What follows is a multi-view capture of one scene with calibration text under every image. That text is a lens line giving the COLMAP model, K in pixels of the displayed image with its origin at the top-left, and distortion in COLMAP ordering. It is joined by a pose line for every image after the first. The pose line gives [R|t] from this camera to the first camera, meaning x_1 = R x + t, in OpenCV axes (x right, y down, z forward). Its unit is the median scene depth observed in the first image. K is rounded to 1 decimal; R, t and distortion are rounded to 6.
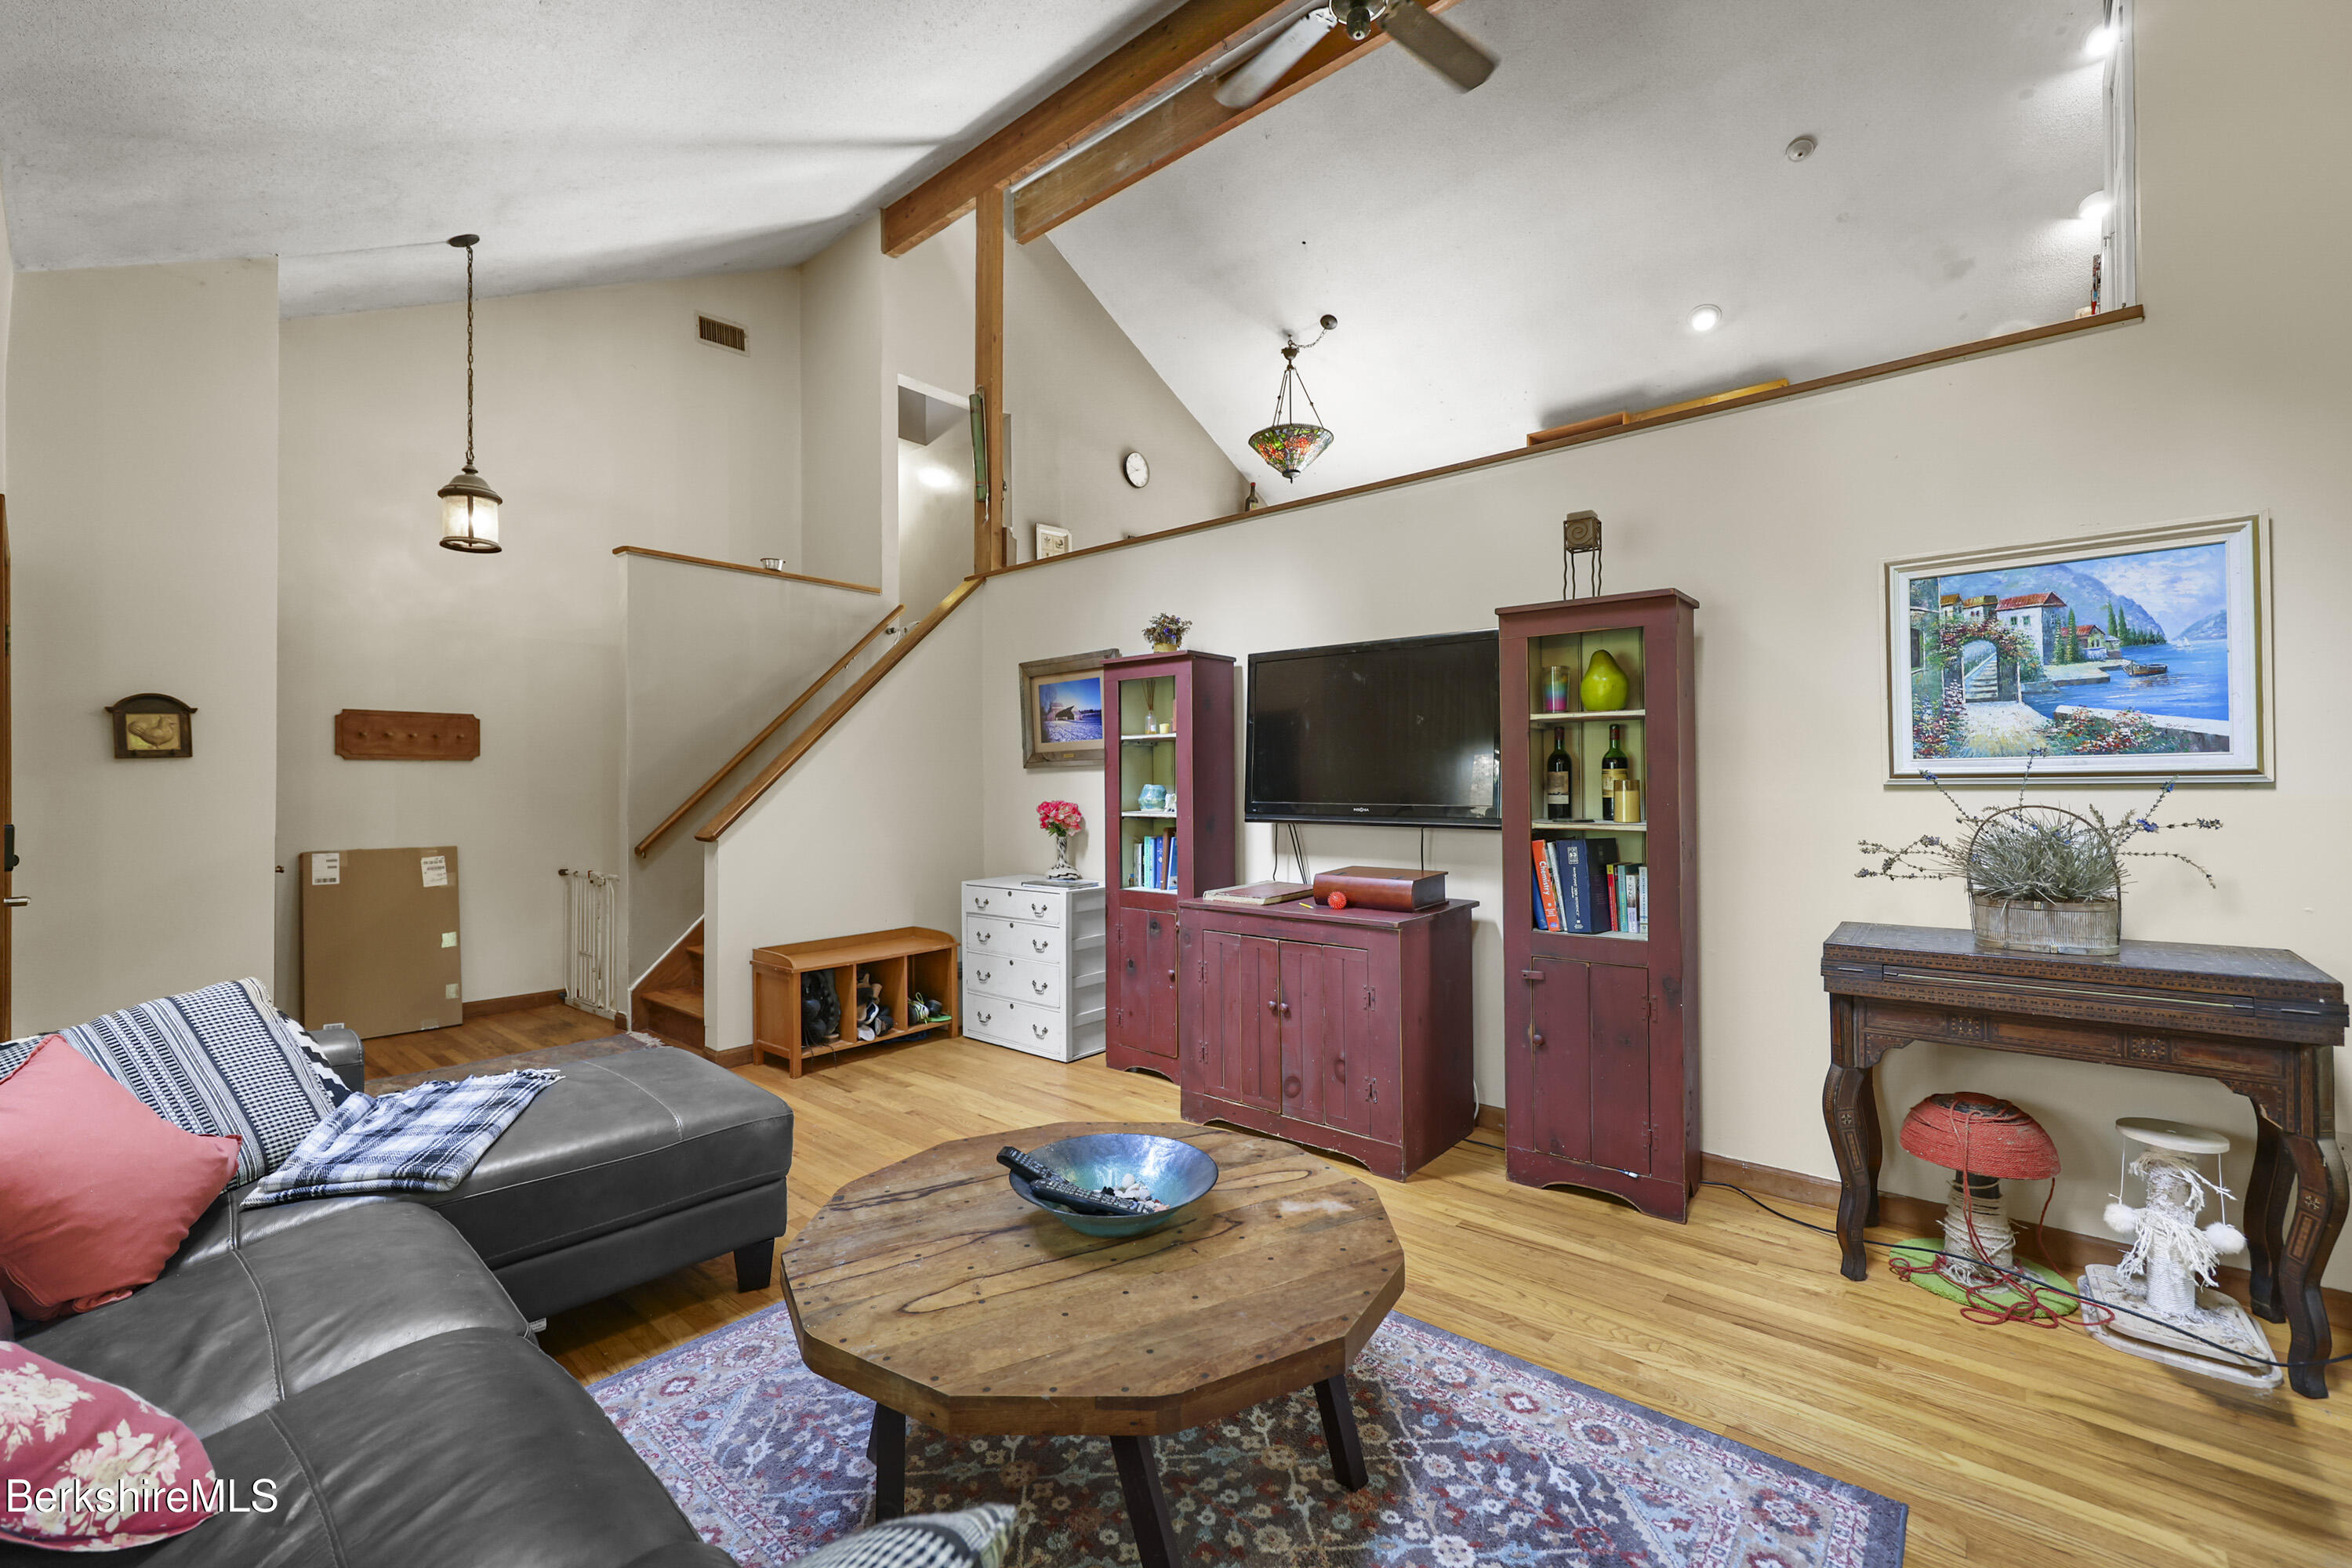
lens RADIAL K [[974.3, 0, 1161.9], [0, 974.3, 782.2], [0, 0, 1]] dist [-0.000110, 0.000397]
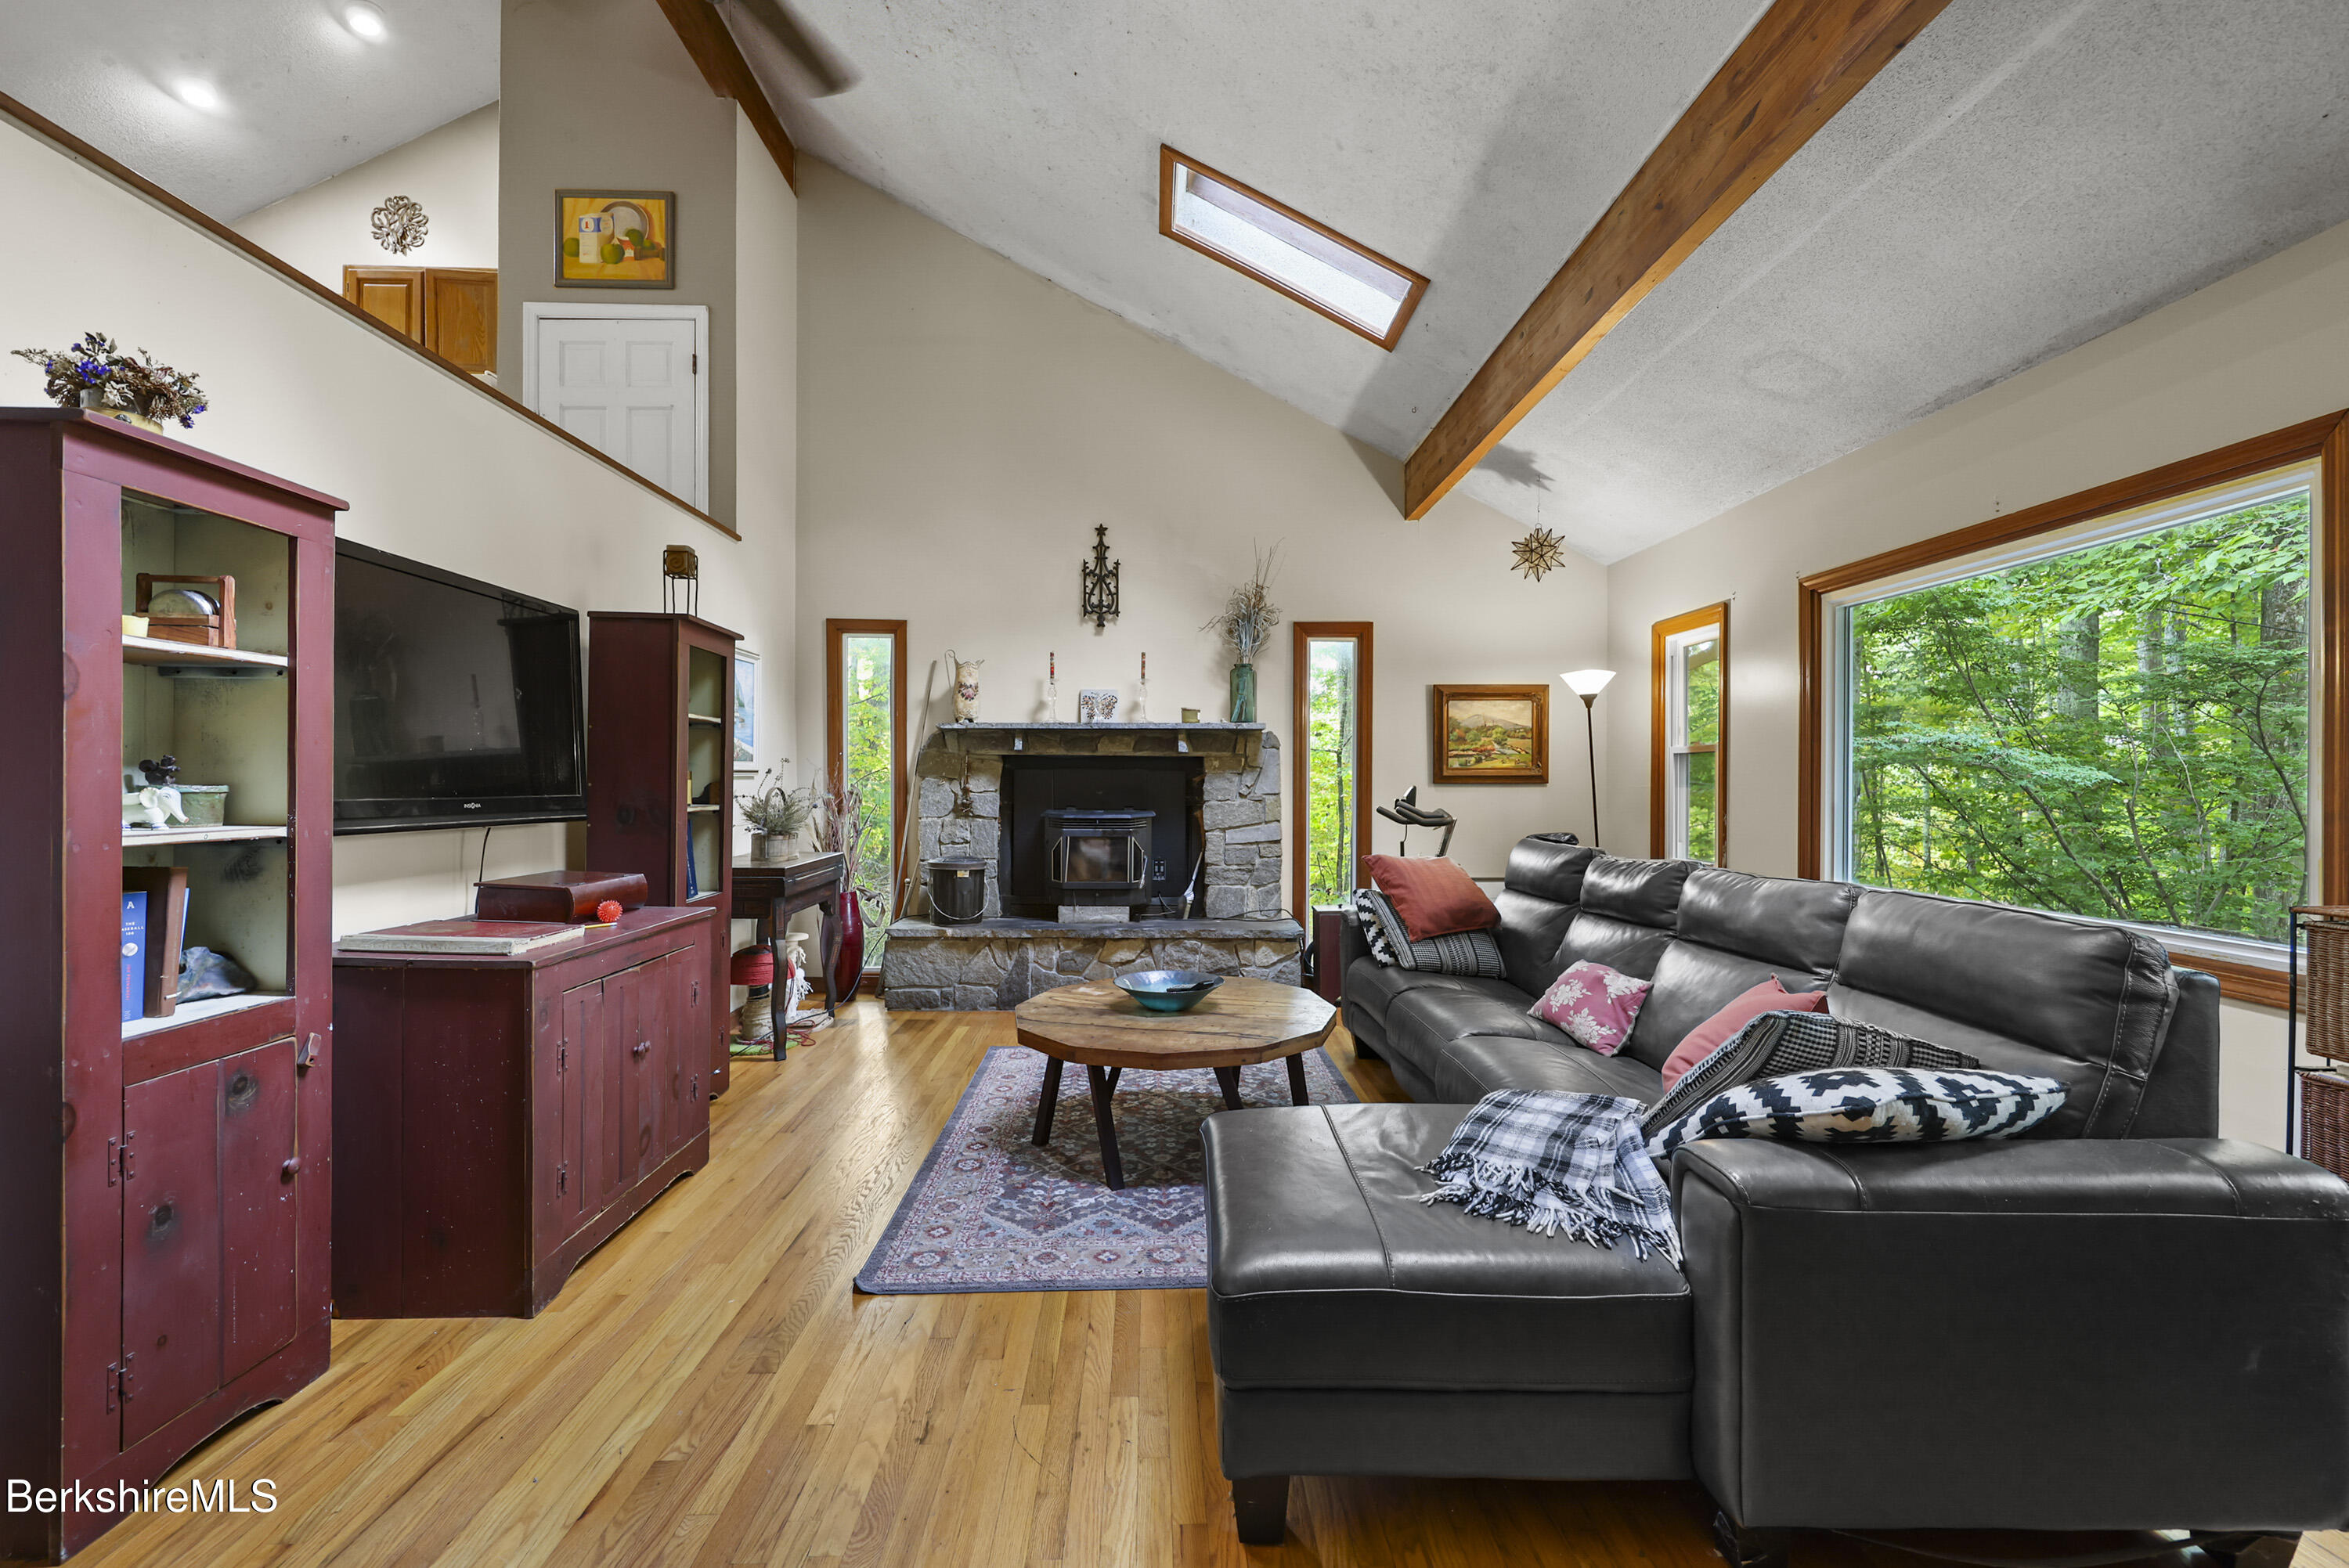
lens RADIAL K [[972.9, 0, 1187.9], [0, 972.9, 787.9], [0, 0, 1]] dist [-0.000110, 0.000397]
pose [[-0.690064, -0.002295, 0.723745, -0.673288], [0.000004, 0.999995, 0.003175, 0.010036], [-0.723748, 0.002193, -0.690061, 1.068526]]
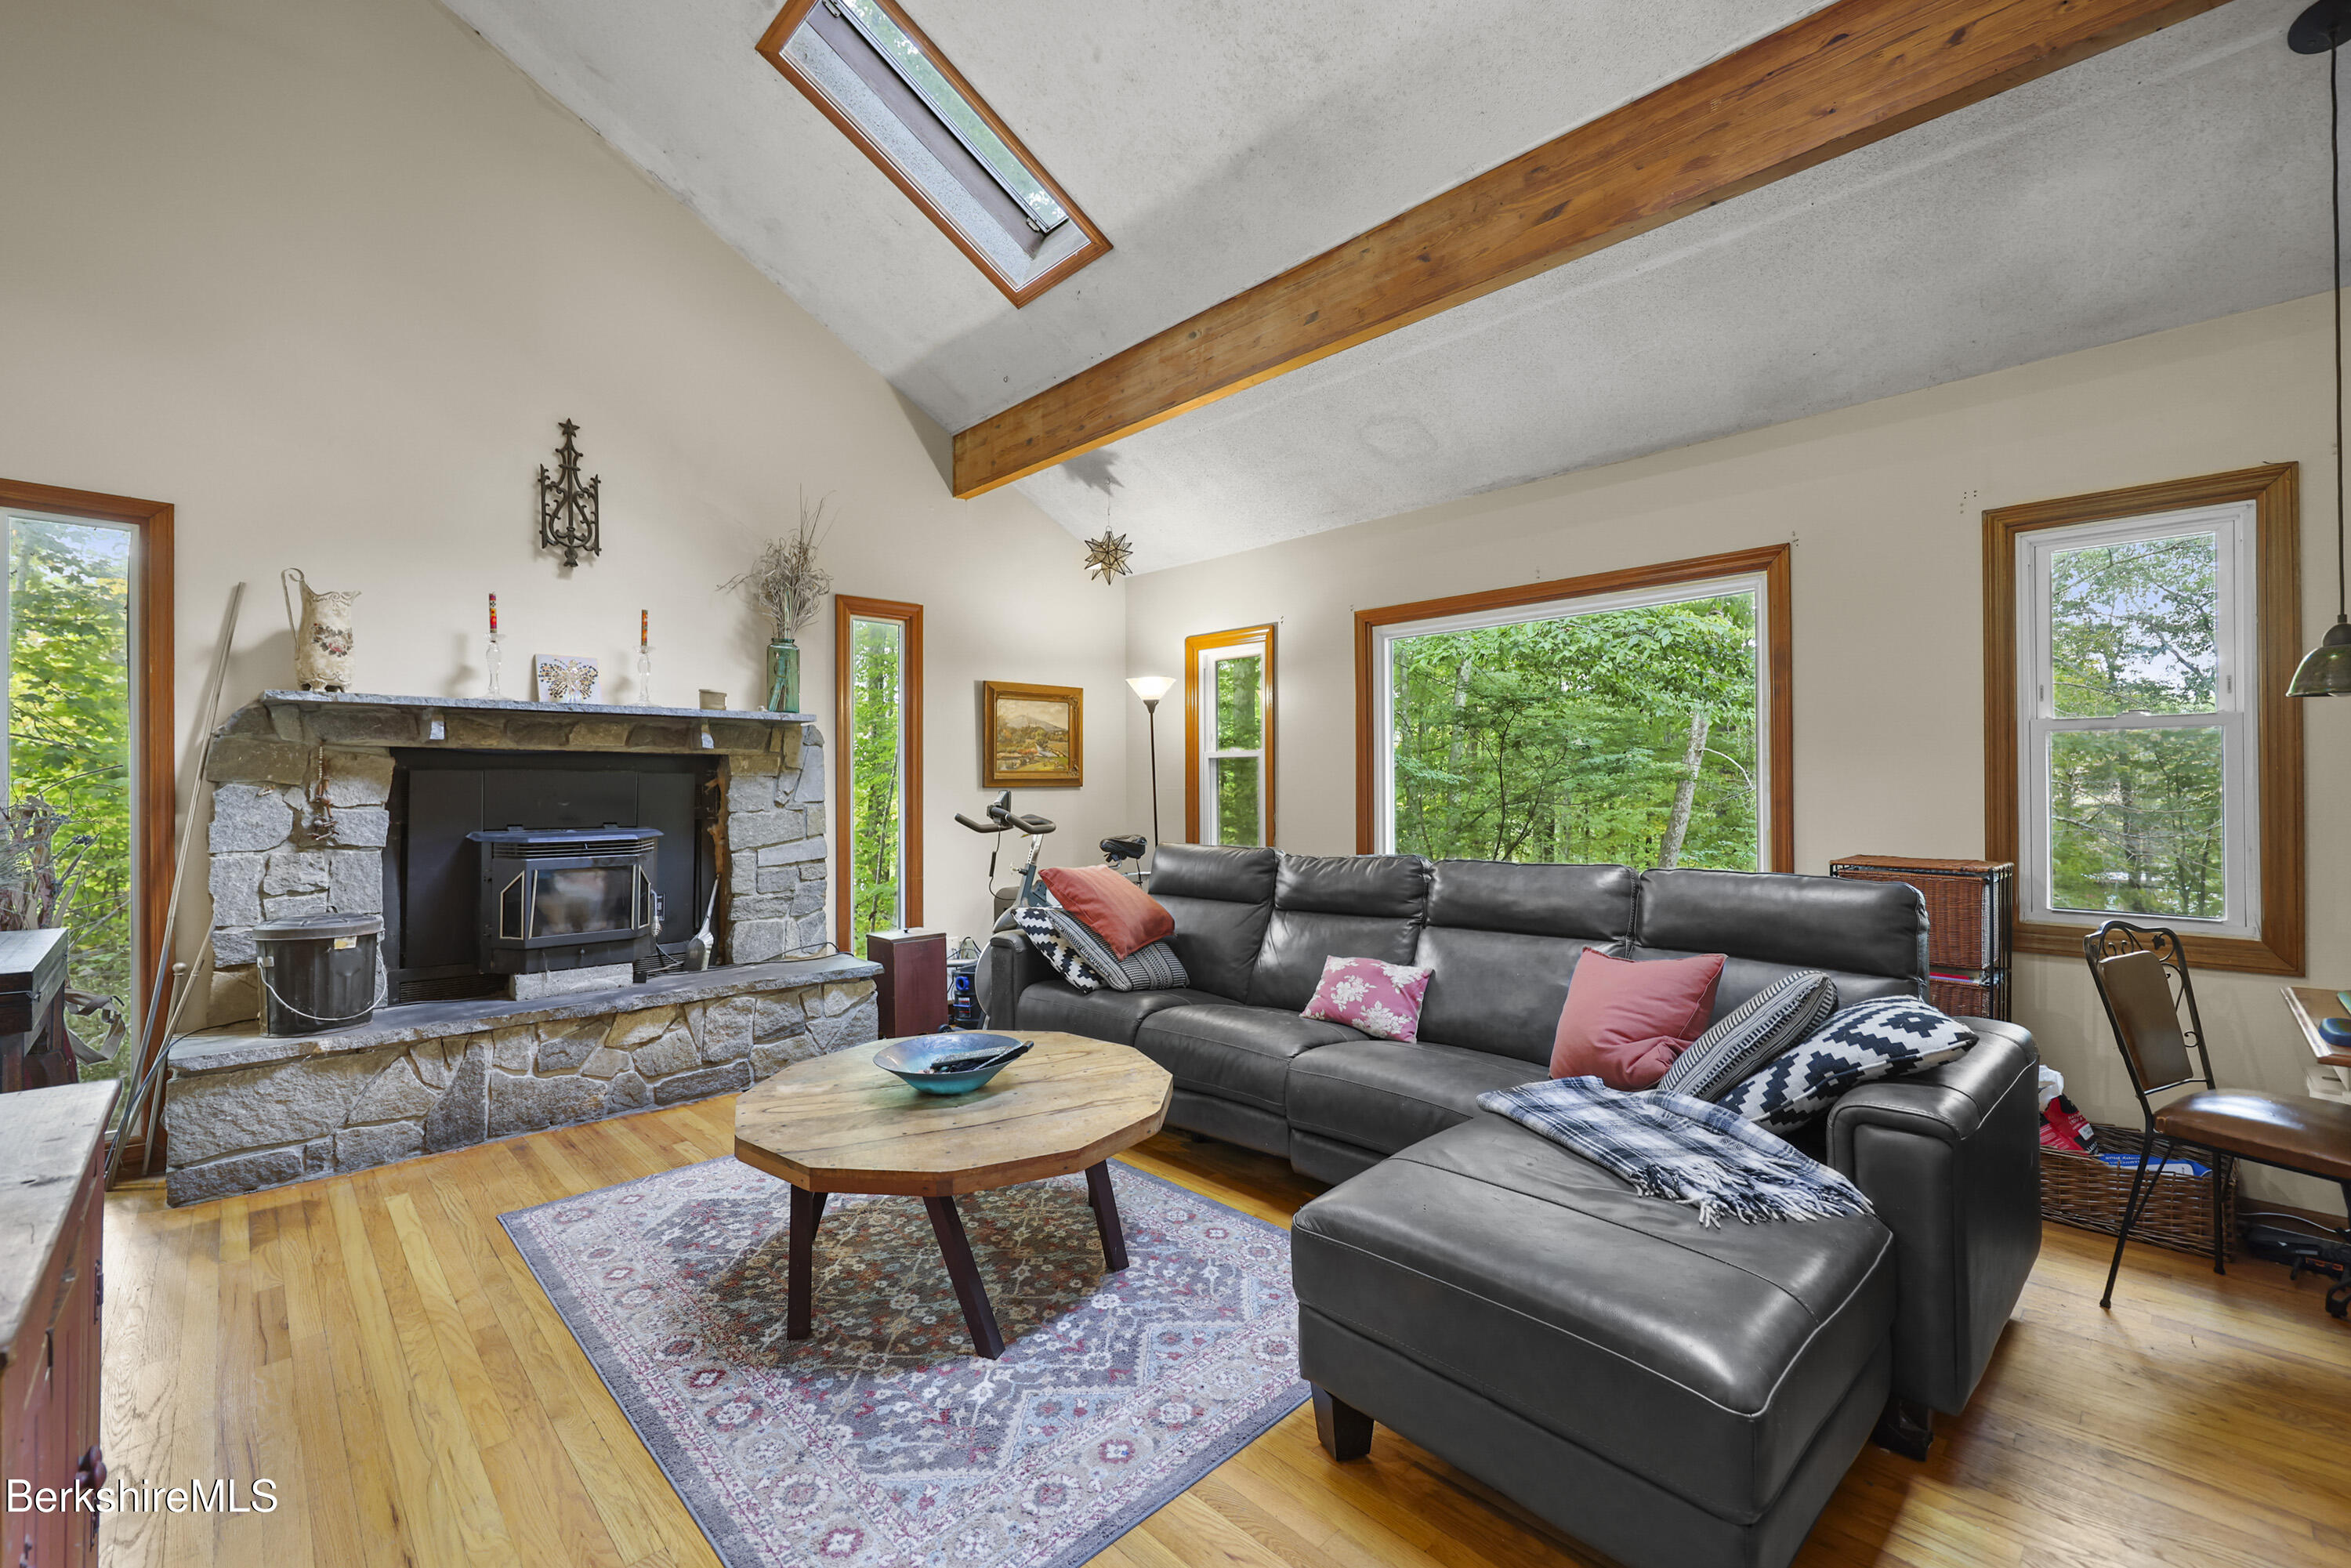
lens RADIAL K [[973.8, 0, 1172.1], [0, 973.8, 782.0], [0, 0, 1]] dist [-0.000110, 0.000397]
pose [[-0.997100, 0.008909, 0.075584, -0.224949], [0.008613, 0.999954, -0.004236, 0.008391], [-0.075618, -0.003573, -0.997130, 1.122415]]
